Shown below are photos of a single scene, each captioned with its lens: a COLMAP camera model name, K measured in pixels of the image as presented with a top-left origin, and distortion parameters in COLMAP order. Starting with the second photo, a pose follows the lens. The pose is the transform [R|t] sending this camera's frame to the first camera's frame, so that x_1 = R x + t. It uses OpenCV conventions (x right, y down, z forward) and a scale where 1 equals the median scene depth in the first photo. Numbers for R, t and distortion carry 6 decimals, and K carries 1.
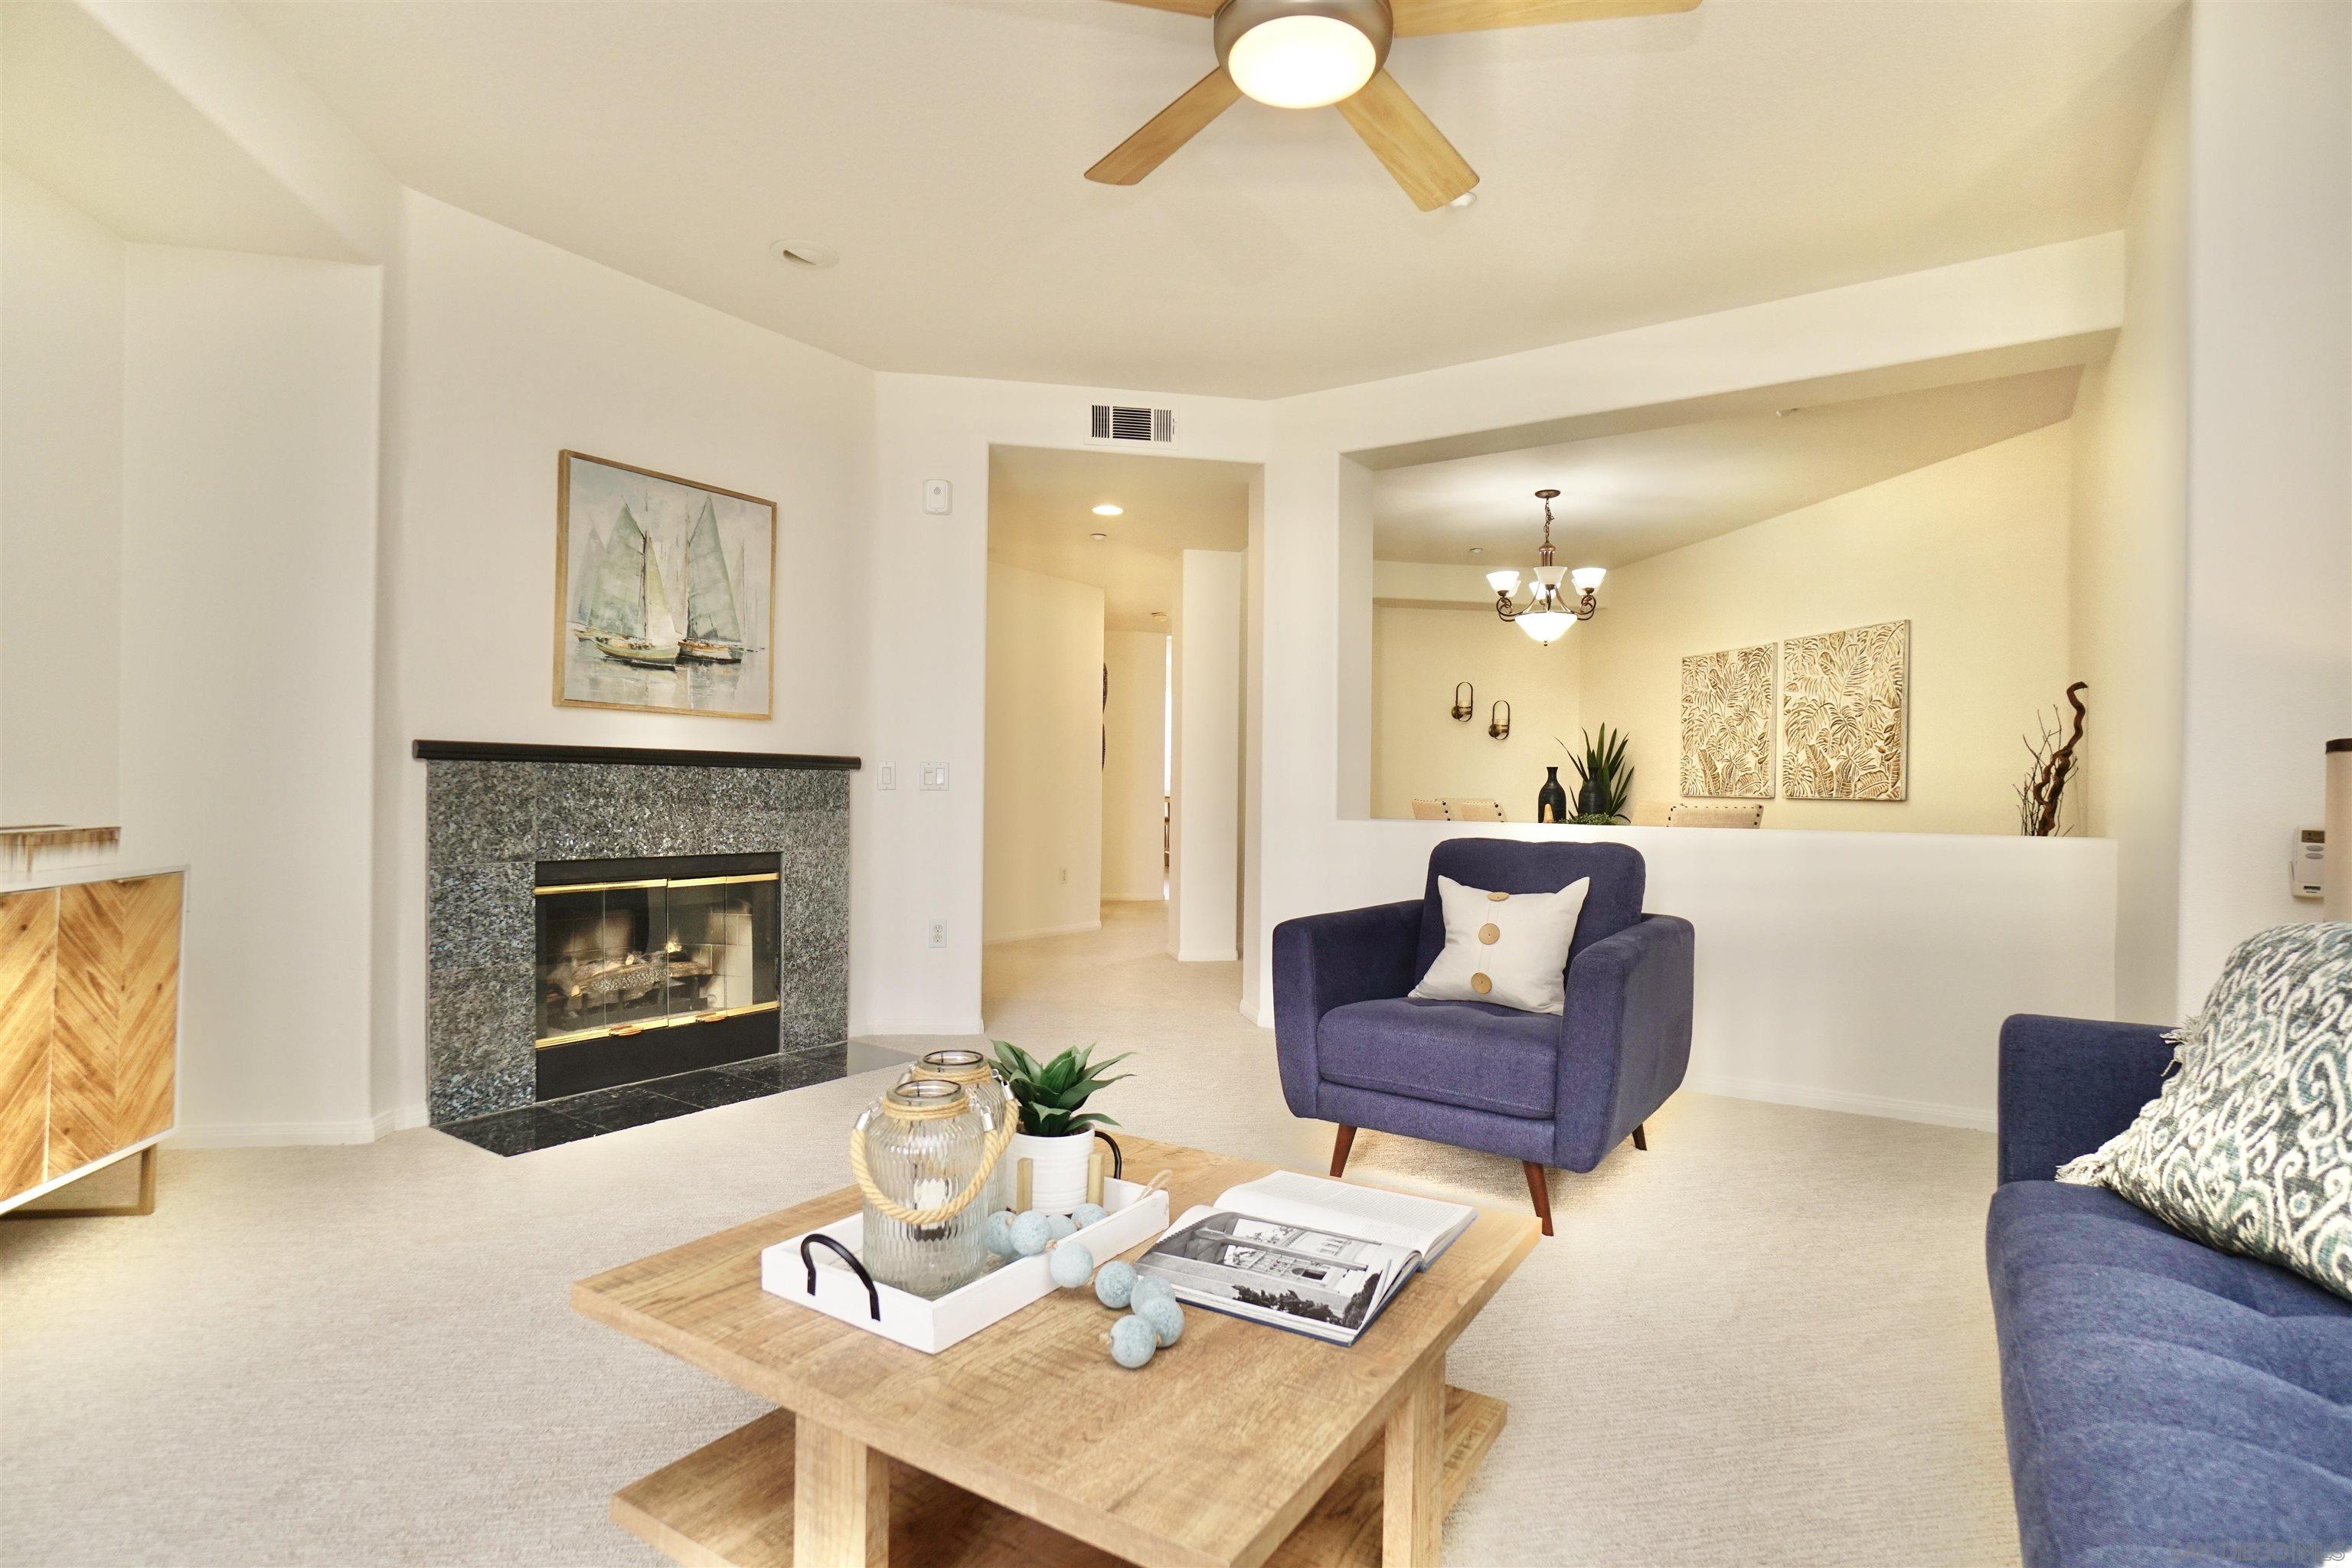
lens RADIAL K [[1168.7, 0, 1167.0], [0, 1168.7, 786.7], [0, 0, 1]] dist [-0.027575, 0.009464]
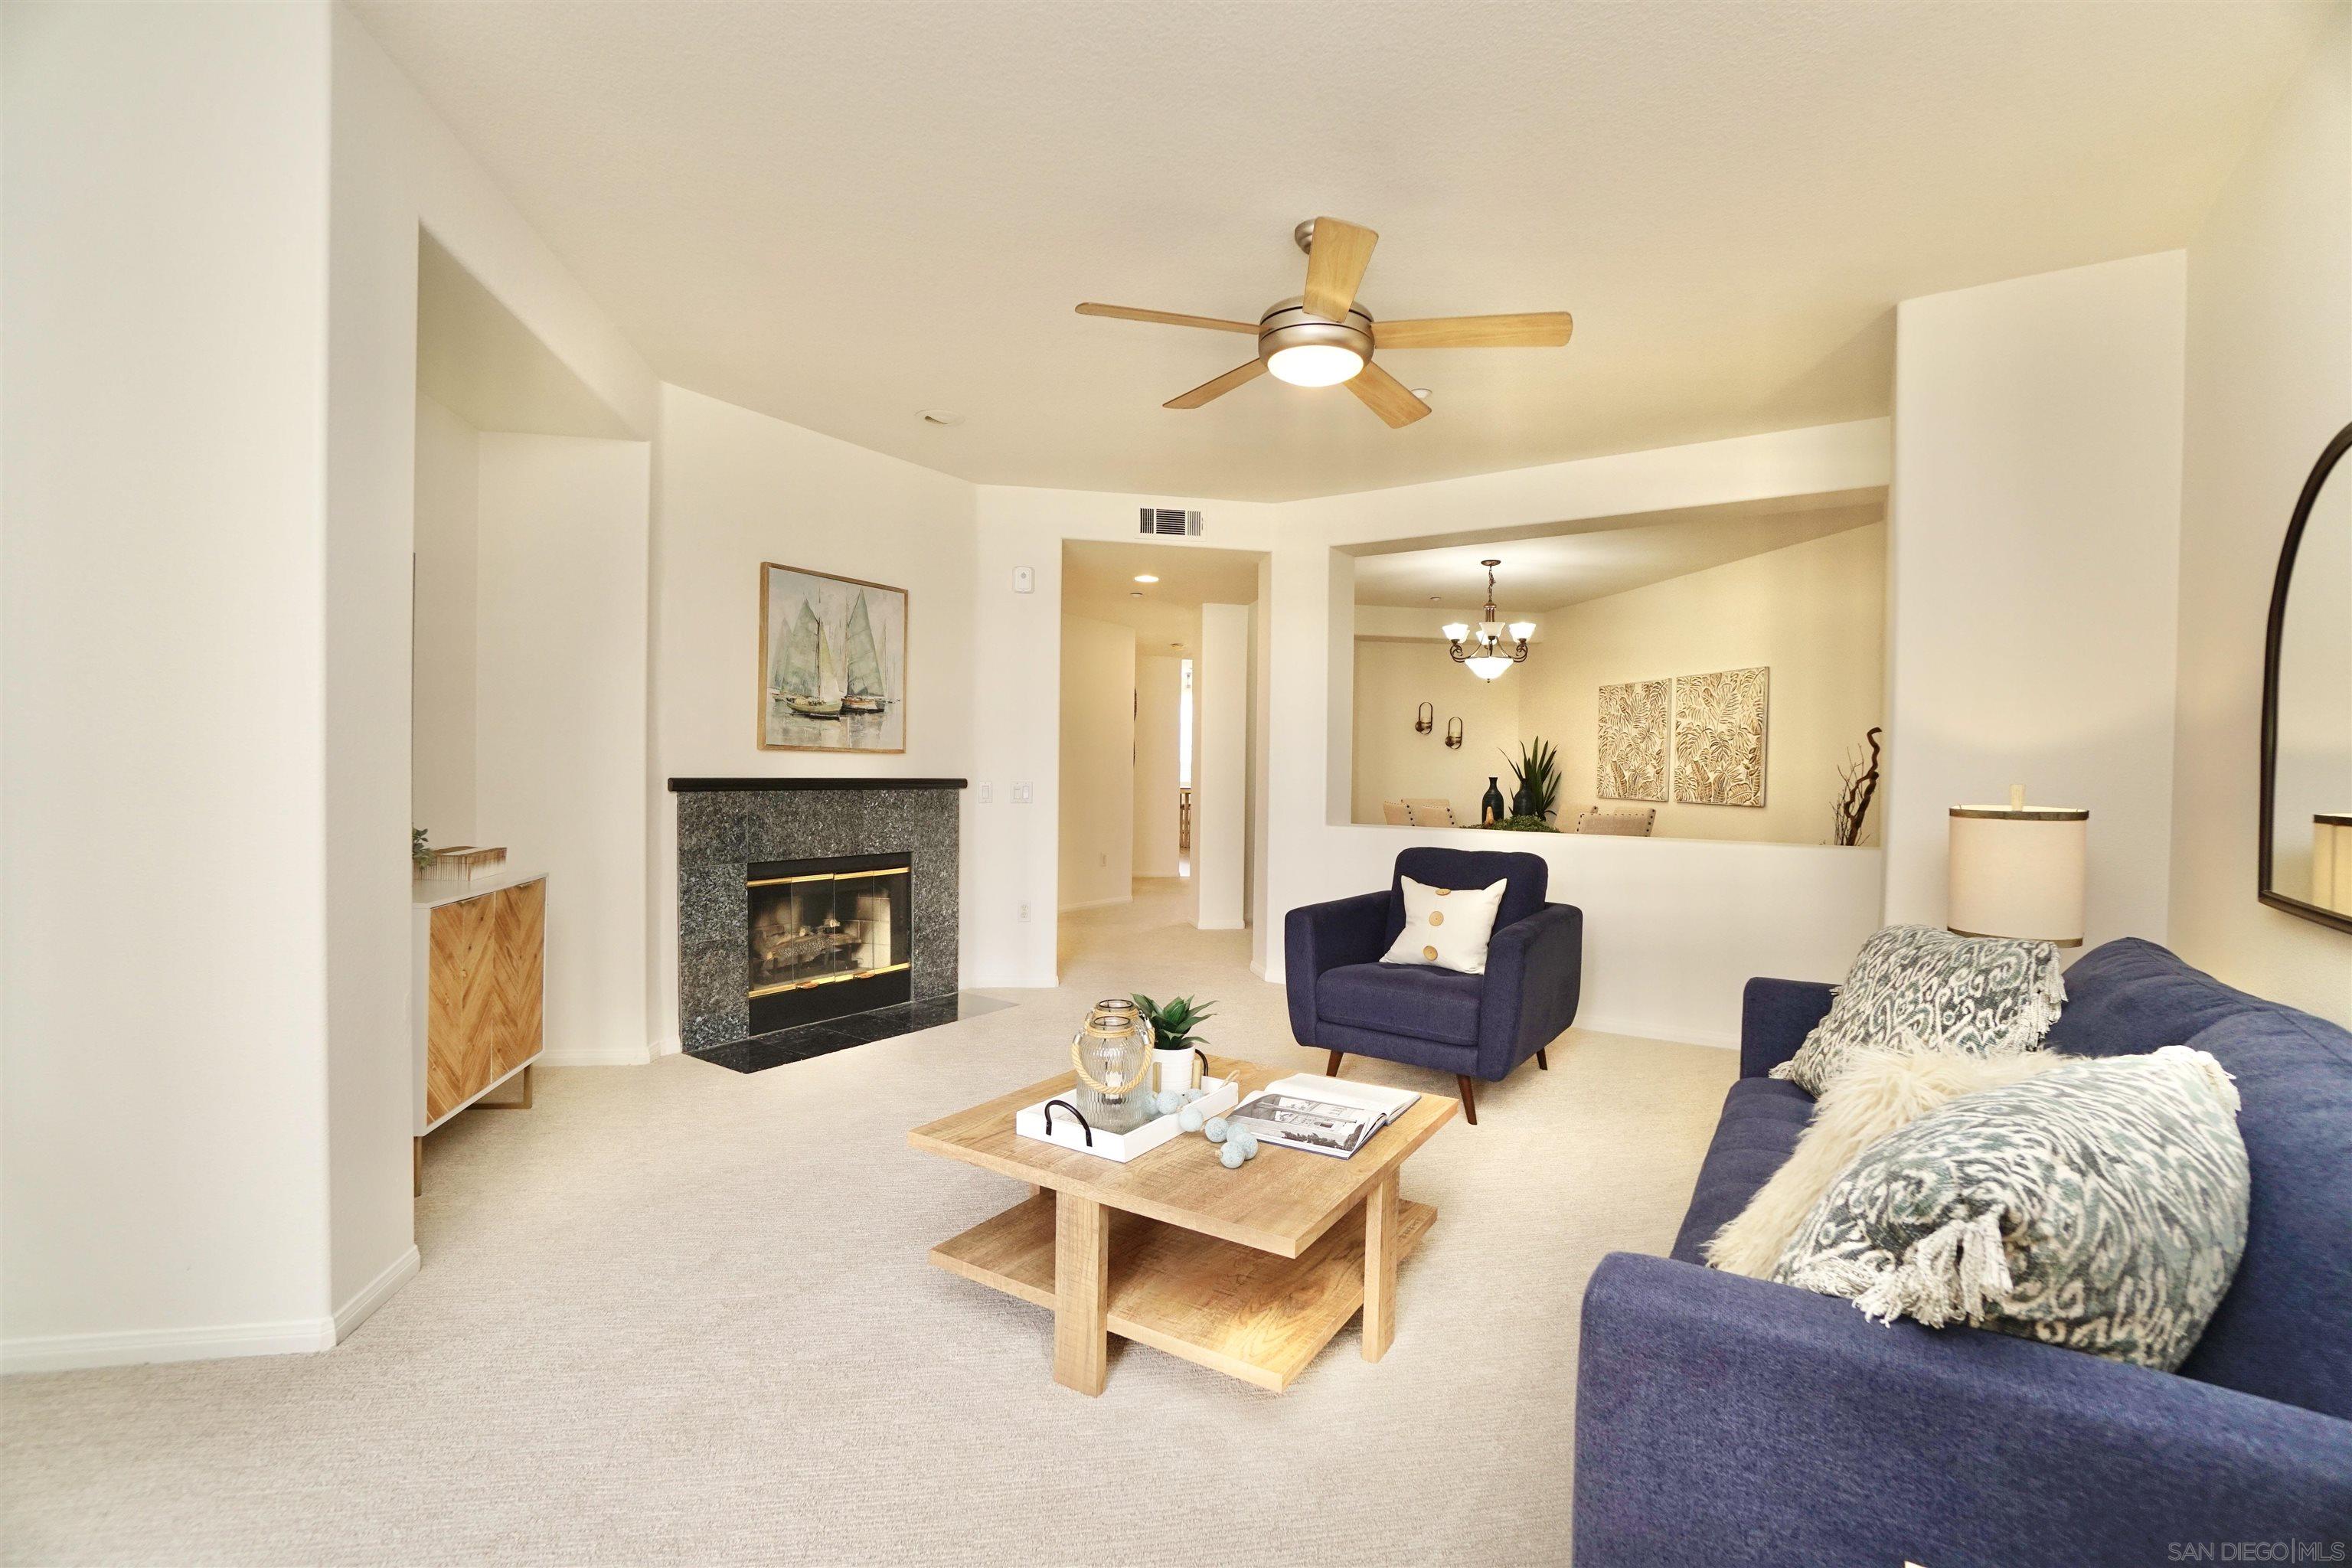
lens RADIAL K [[1039.2, 0, 1169.3], [0, 1039.2, 786.0], [0, 0, 1]] dist [-0.044027, 0.011313]
pose [[0.999993, 0.001441, 0.003565, -0.044559], [-0.001510, 0.999811, 0.019403, -0.047942], [-0.003537, -0.019409, 0.999805, -0.210665]]
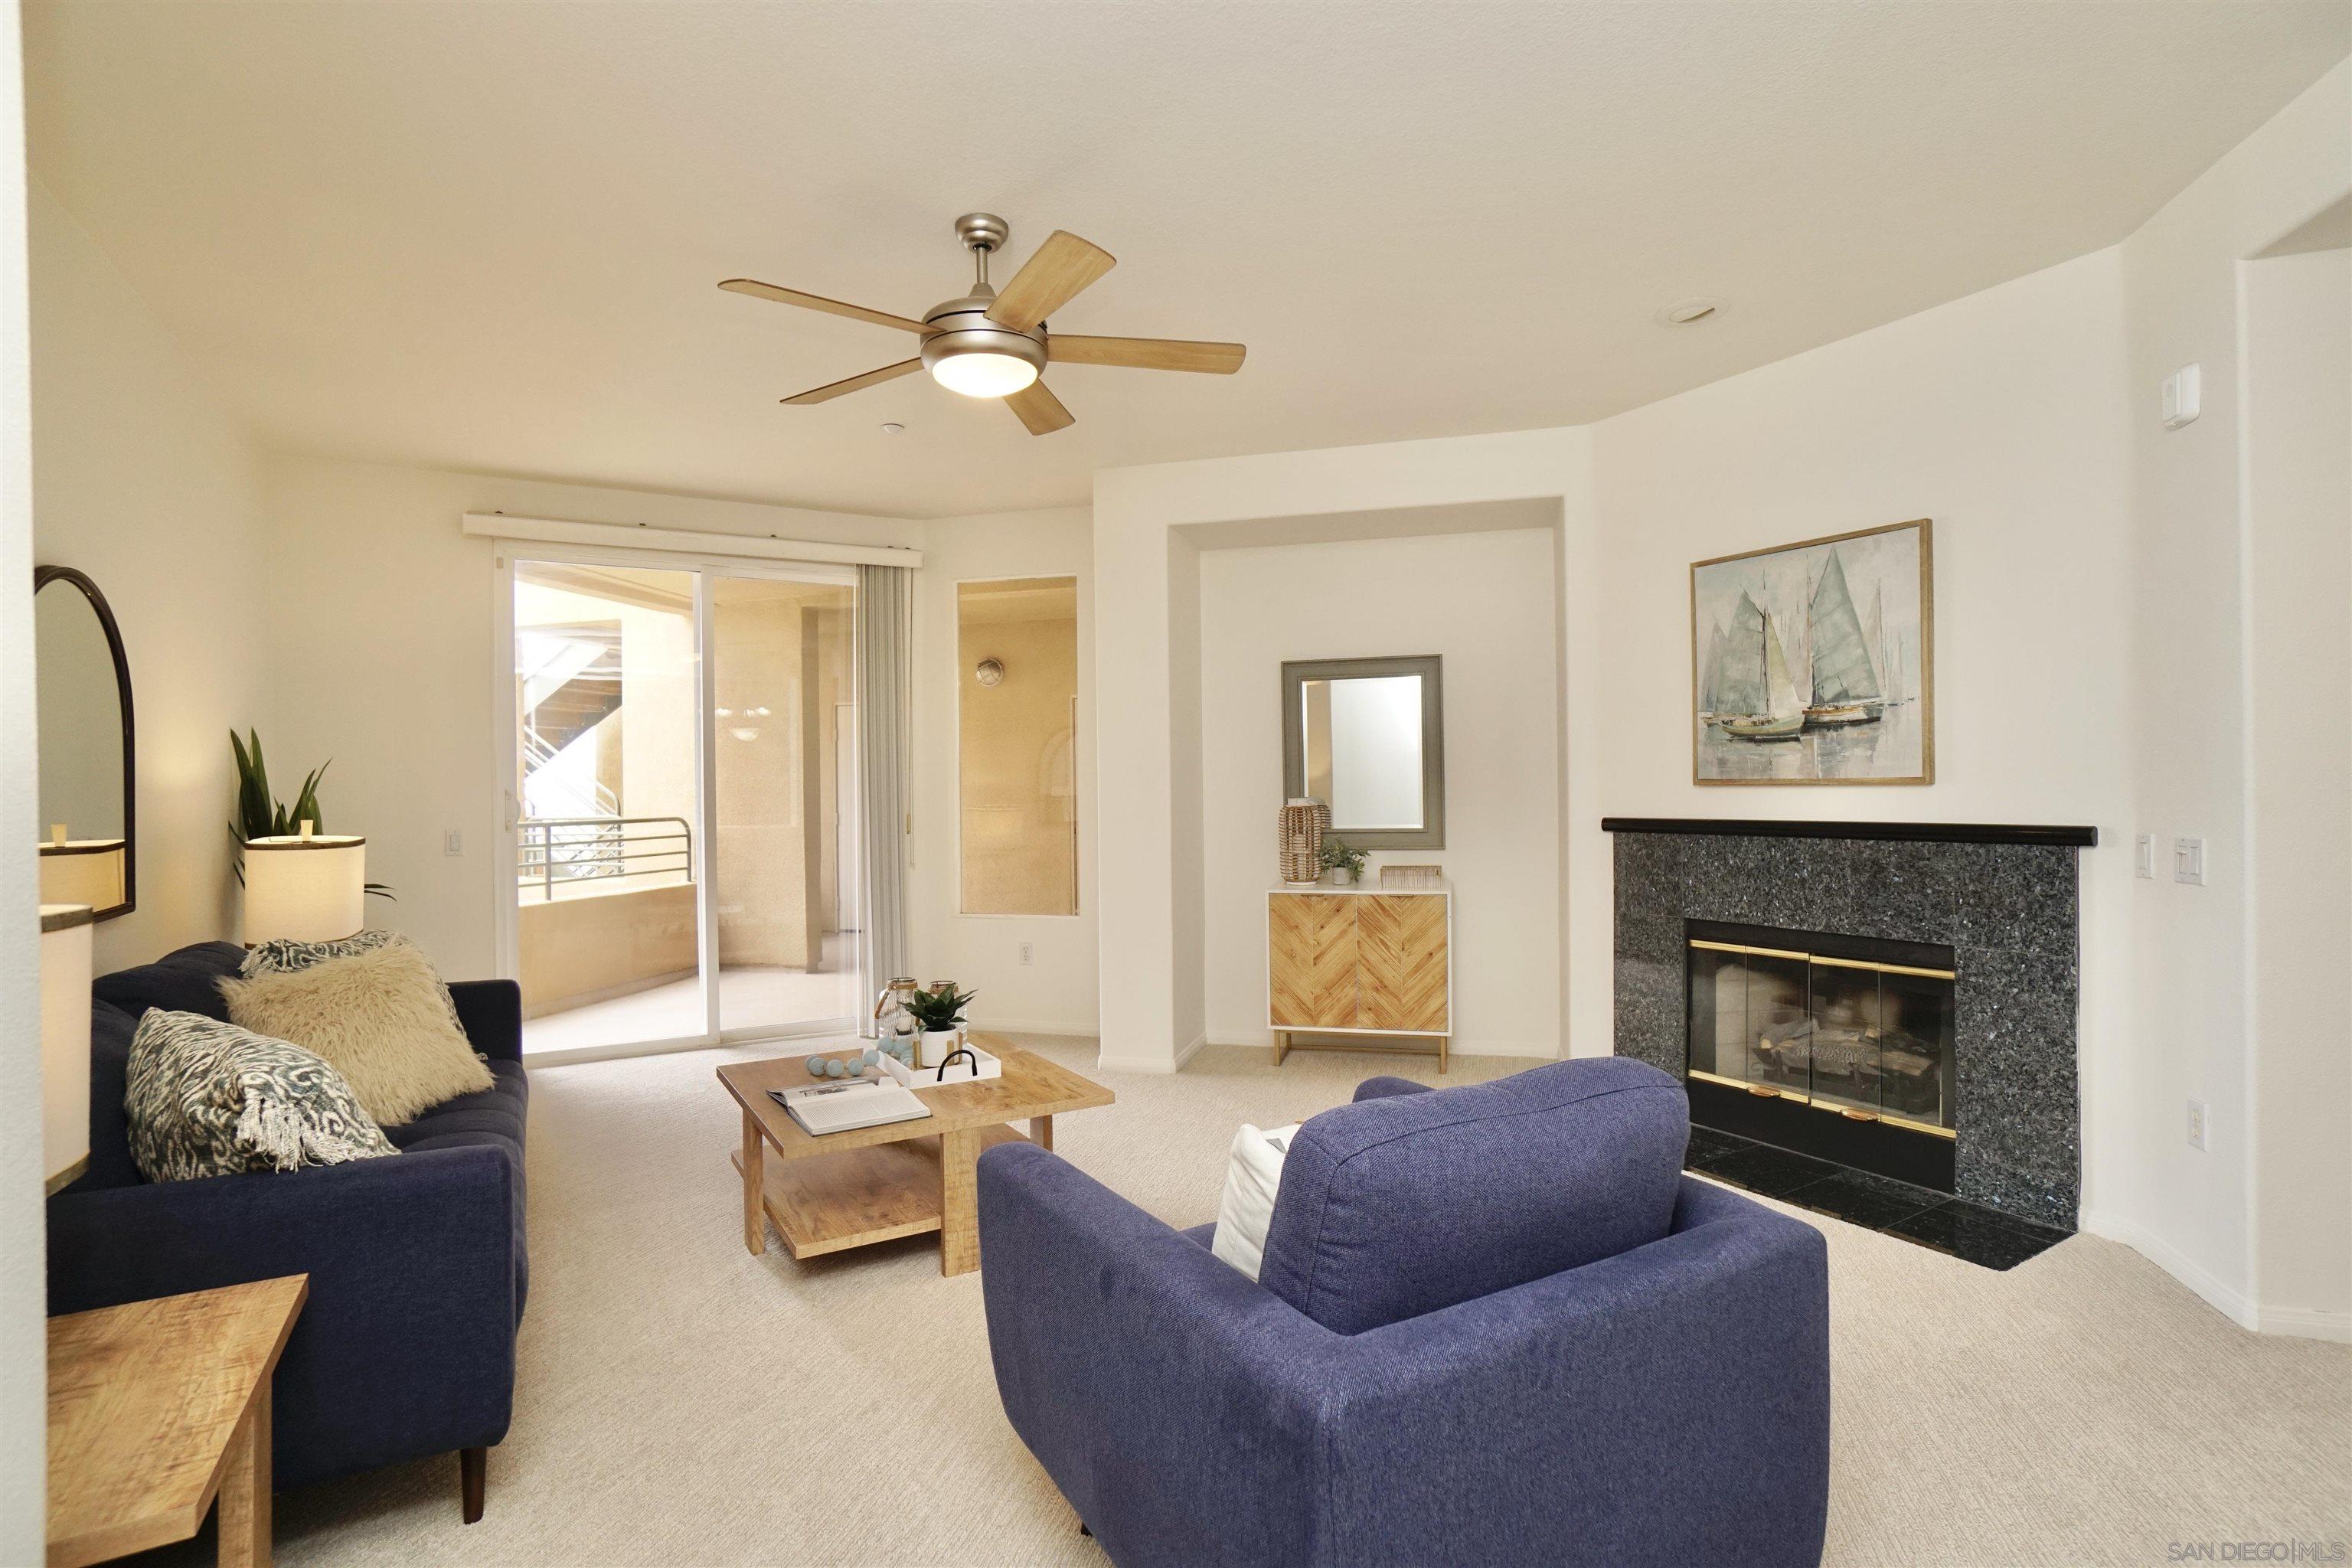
lens RADIAL K [[1112.6, 0, 1167.1], [0, 1112.6, 766.6], [0, 0, 1]] dist [-0.031461, 0.003291]
pose [[-0.425480, -0.024558, -0.904634, 0.656051], [0.009324, 0.999460, -0.031517, -0.055063], [0.904920, -0.021845, -0.425021, 0.934870]]
